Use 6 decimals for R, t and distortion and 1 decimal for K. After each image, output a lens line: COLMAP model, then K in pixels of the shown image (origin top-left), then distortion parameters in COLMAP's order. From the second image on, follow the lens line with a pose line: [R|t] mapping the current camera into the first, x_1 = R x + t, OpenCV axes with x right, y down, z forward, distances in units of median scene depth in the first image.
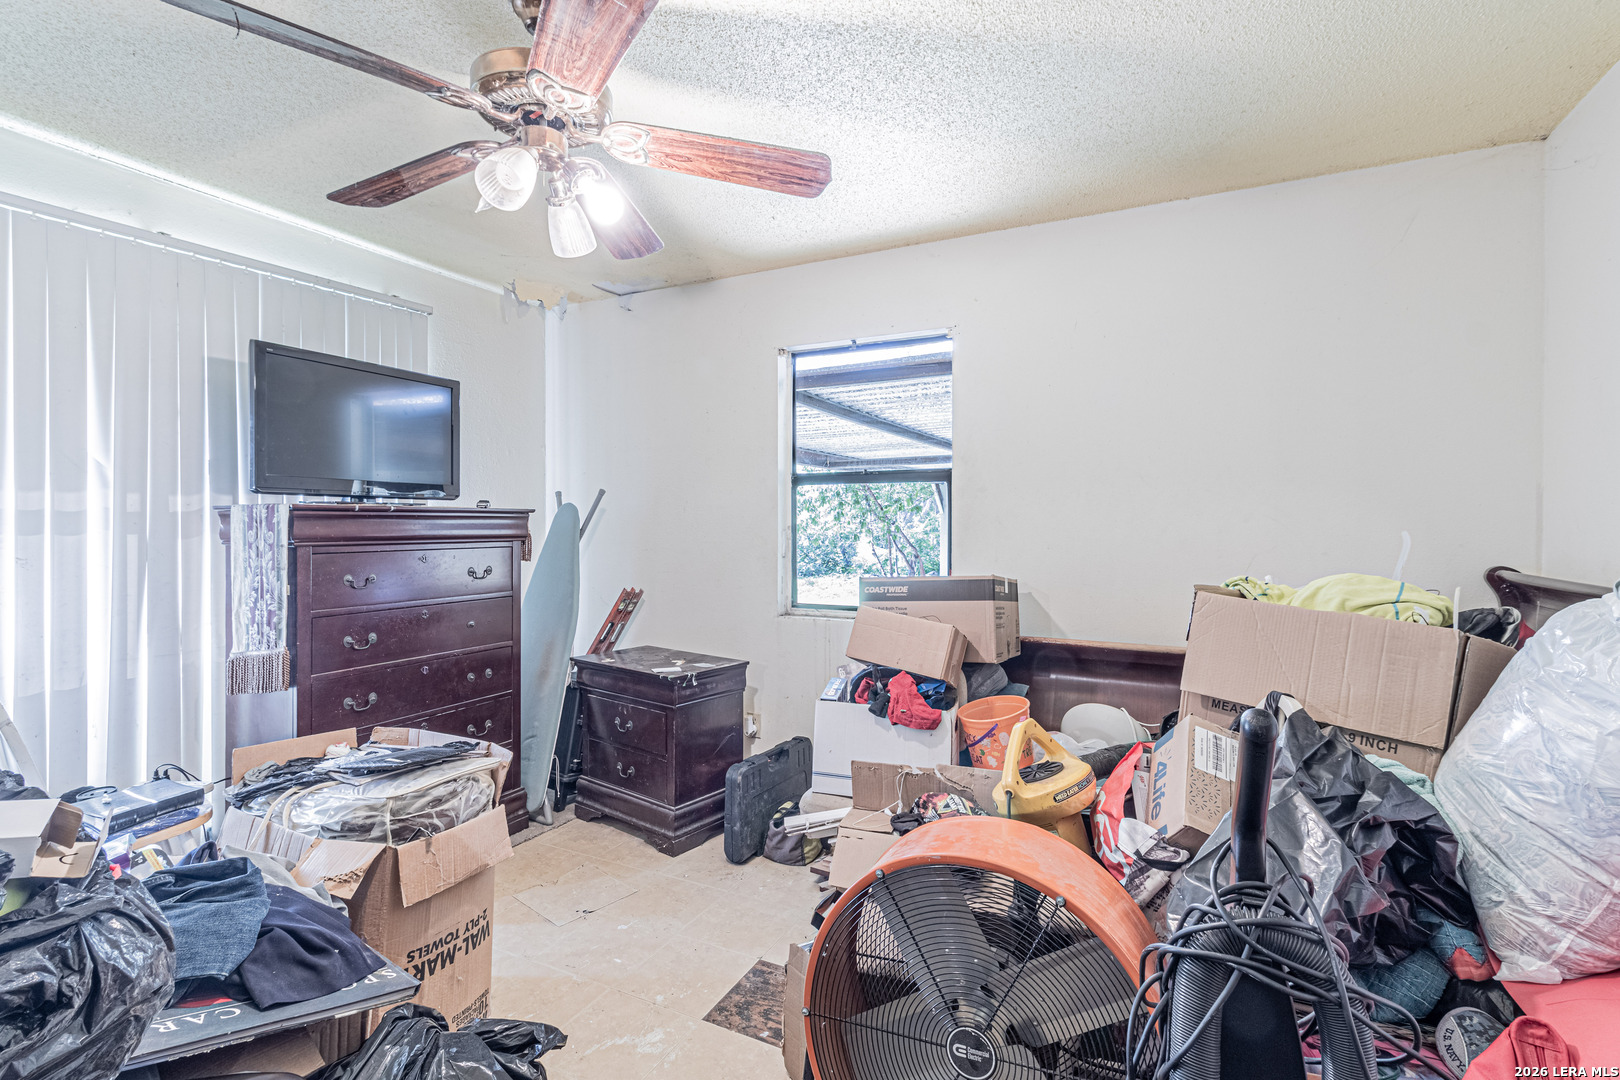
lens RADIAL K [[754.8, 0, 818.0], [0, 754.8, 504.0], [0, 0, 1]] dist [0.003788, 0.000370]
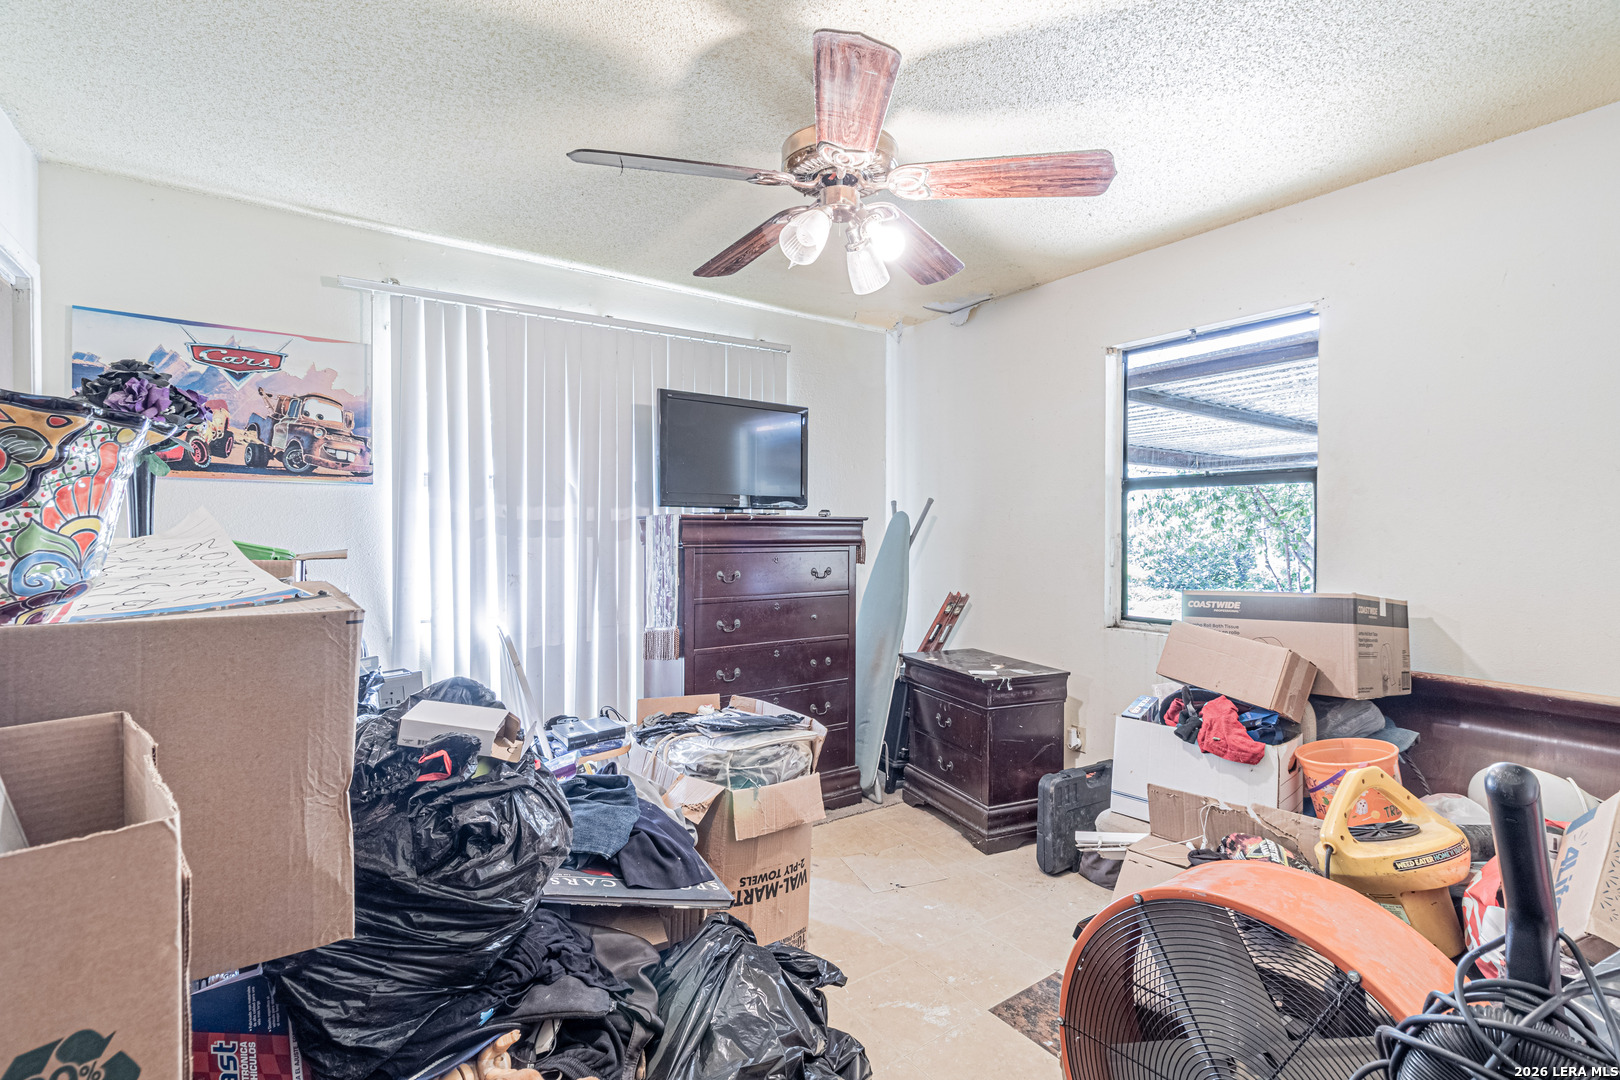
lens RADIAL K [[754.8, 0, 818.0], [0, 754.8, 504.0], [0, 0, 1]] dist [0.003788, 0.000370]
pose [[0.882743, -0.013669, -0.469657, 0.113981], [0.009471, 0.999891, -0.011300, -0.001053], [0.469760, 0.005527, 0.882777, -0.021899]]
